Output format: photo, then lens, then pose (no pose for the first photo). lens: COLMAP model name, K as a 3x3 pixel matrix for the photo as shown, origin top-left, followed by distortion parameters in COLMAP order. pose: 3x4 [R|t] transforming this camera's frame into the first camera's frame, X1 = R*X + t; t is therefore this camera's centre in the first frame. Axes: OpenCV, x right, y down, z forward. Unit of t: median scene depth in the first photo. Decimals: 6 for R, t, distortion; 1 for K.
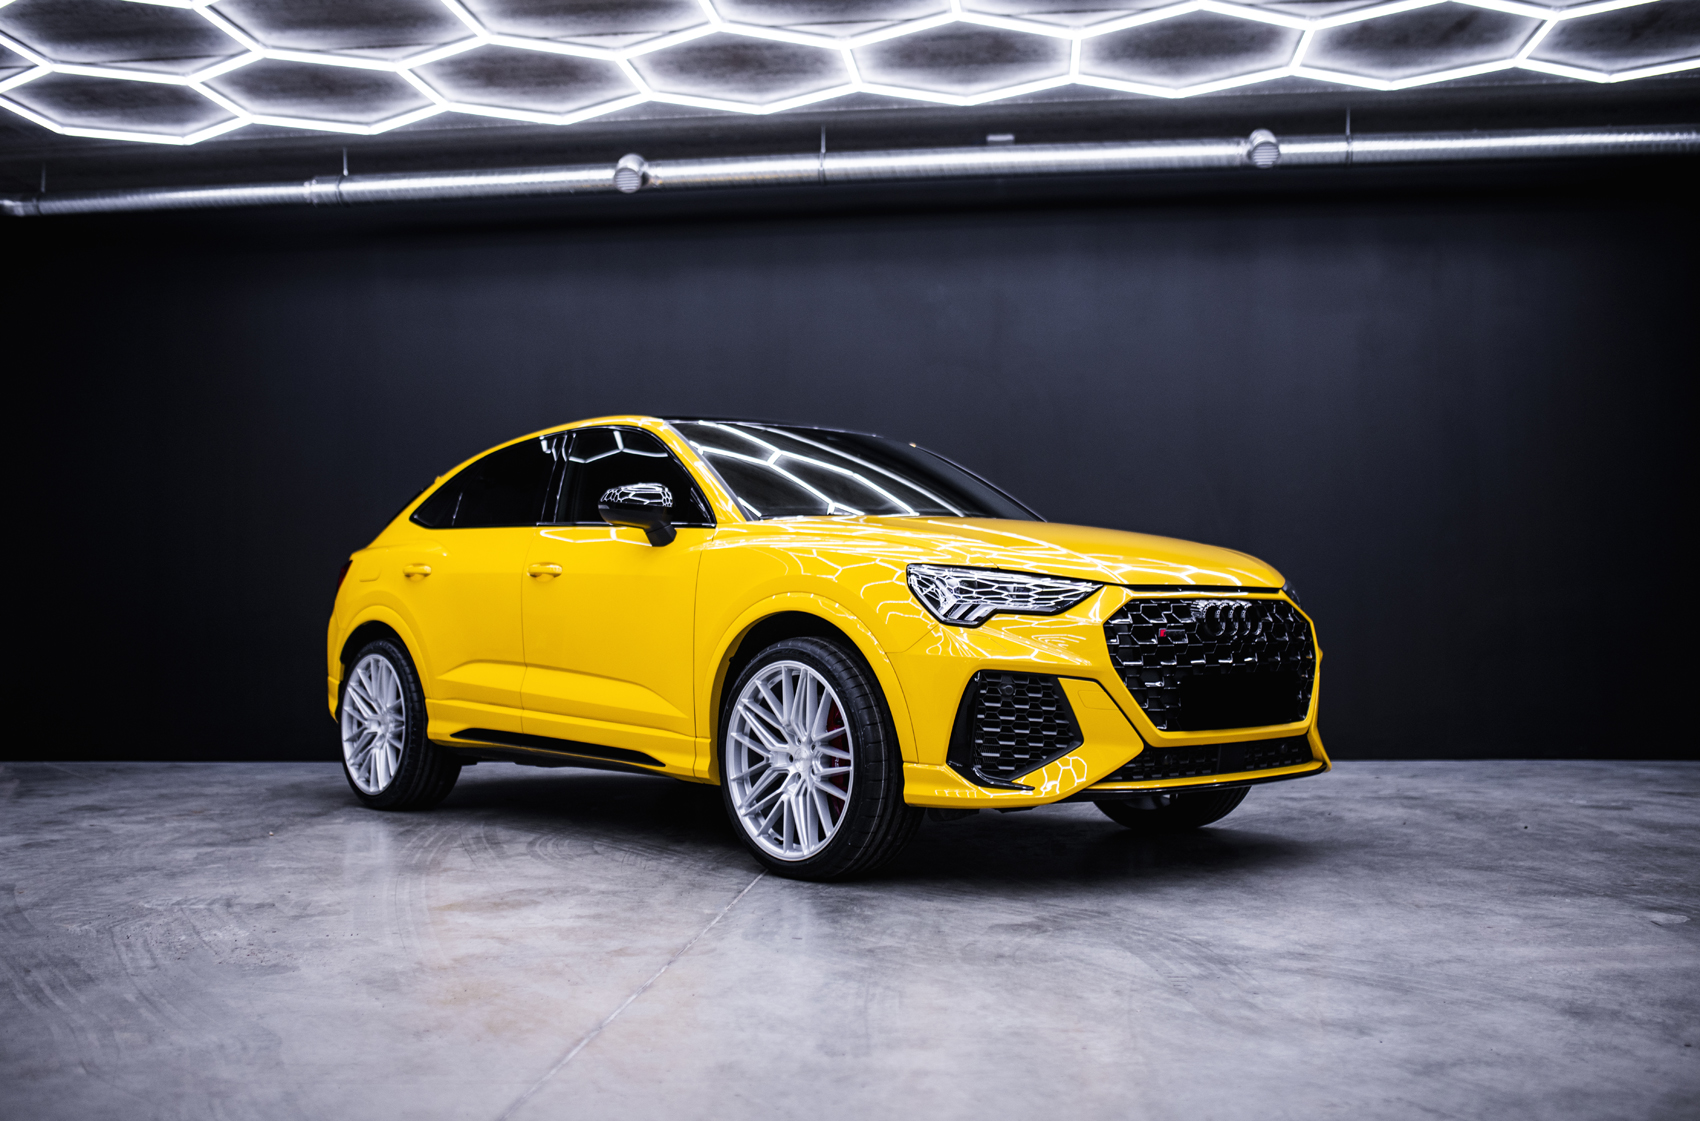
lens RADIAL K [[1708.3, 0, 804.4], [0, 1708.3, 564.5], [0, 0, 1]] dist [-0.015999, 0.000000]
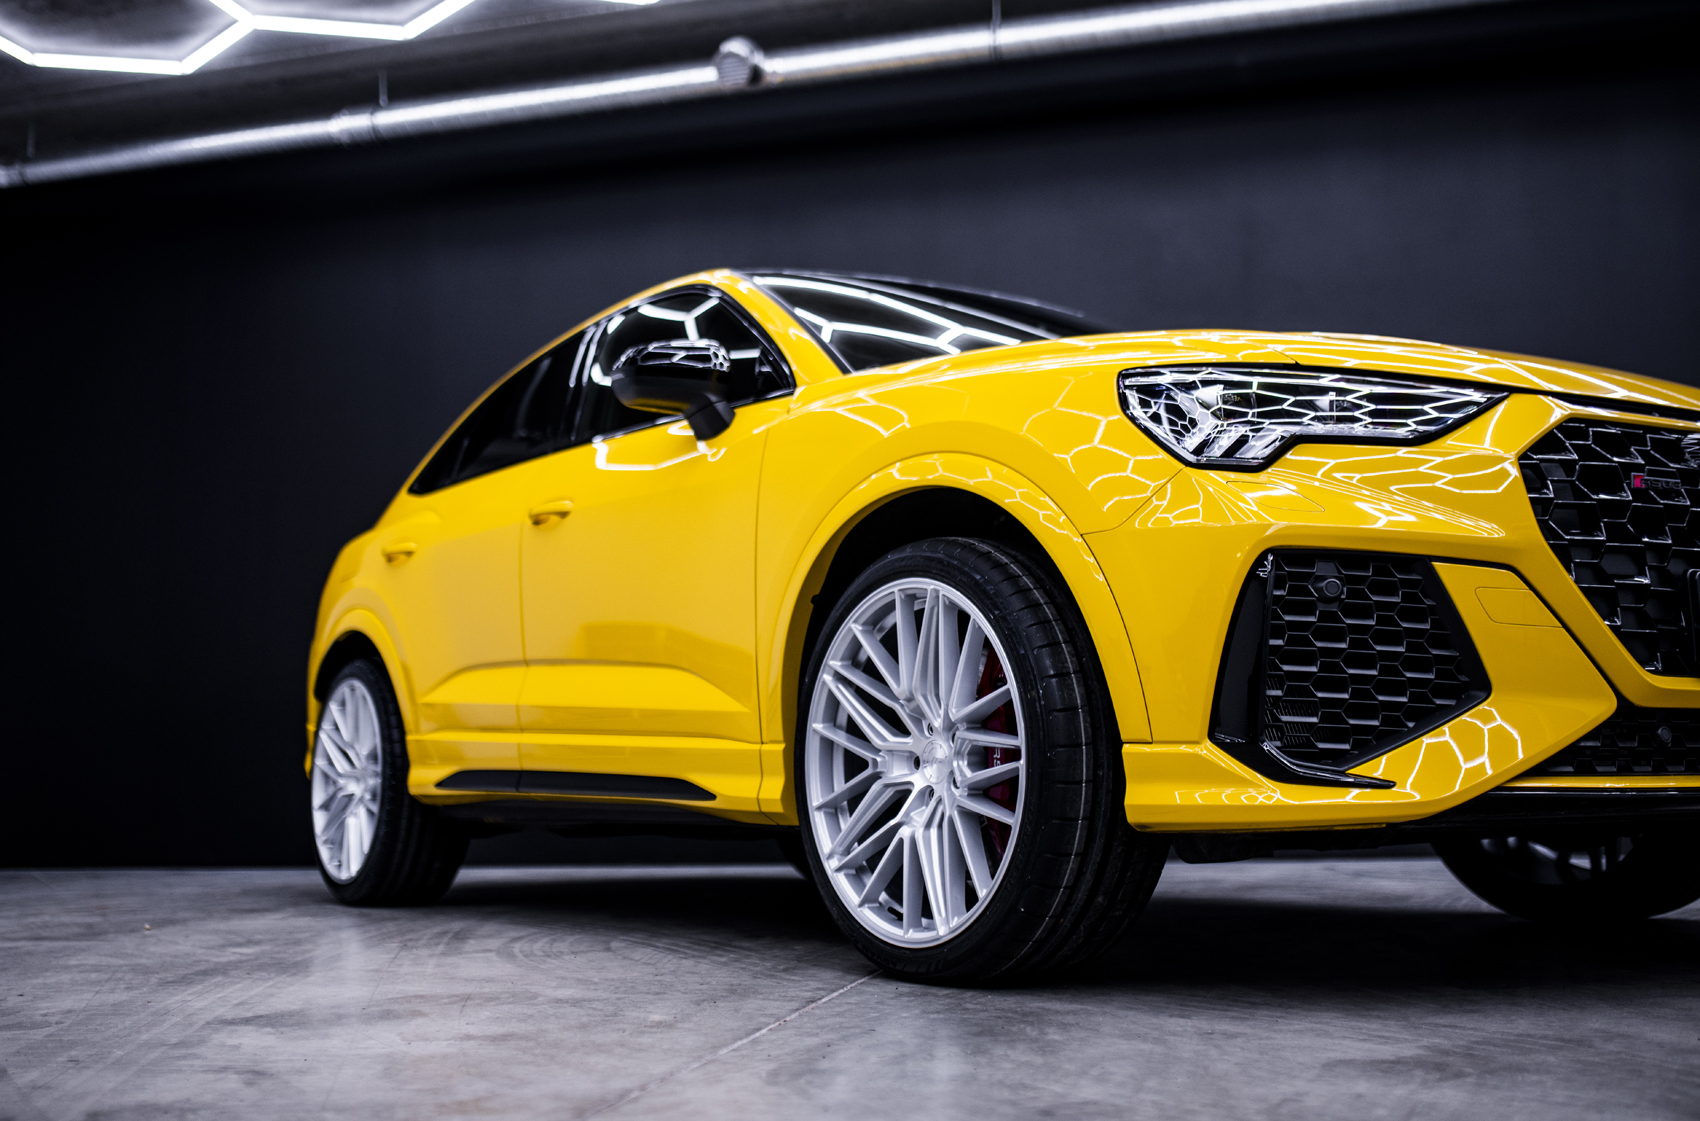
lens RADIAL K [[1708.3, 0, 790.2], [0, 1708.3, 586.1], [0, 0, 1]] dist [-0.015999, 0.000000]
pose [[0.989903, -0.027145, -0.139125, 0.022680], [0.014516, 0.995746, -0.090994, 0.080837], [0.141003, 0.088056, 0.986085, 0.339796]]
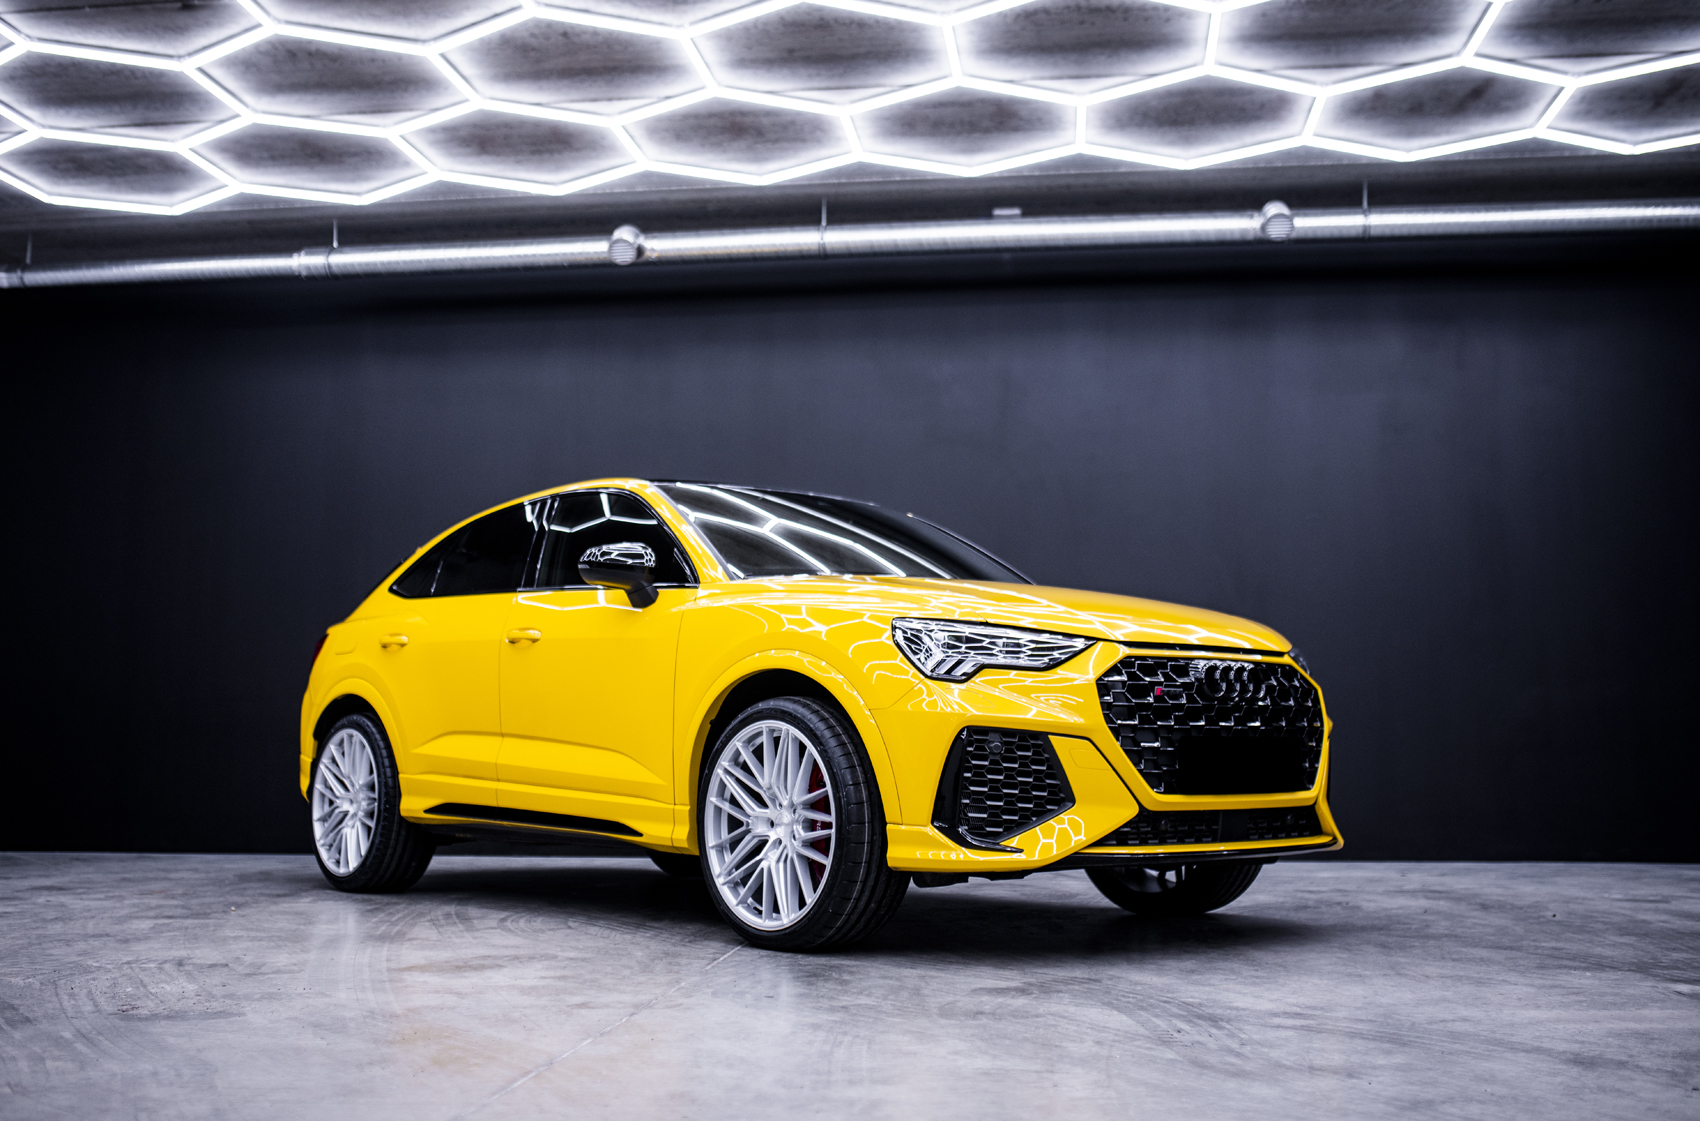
lens RADIAL K [[1796.8, 0, 790.2], [0, 1796.8, 569.8], [0, 0, 1]] dist [-0.017451, 0.000000]
pose [[0.999789, 0.007676, -0.019066, 0.015547], [-0.008995, 0.997498, -0.070118, 0.031968], [0.018480, 0.070275, 0.997356, -0.009544]]
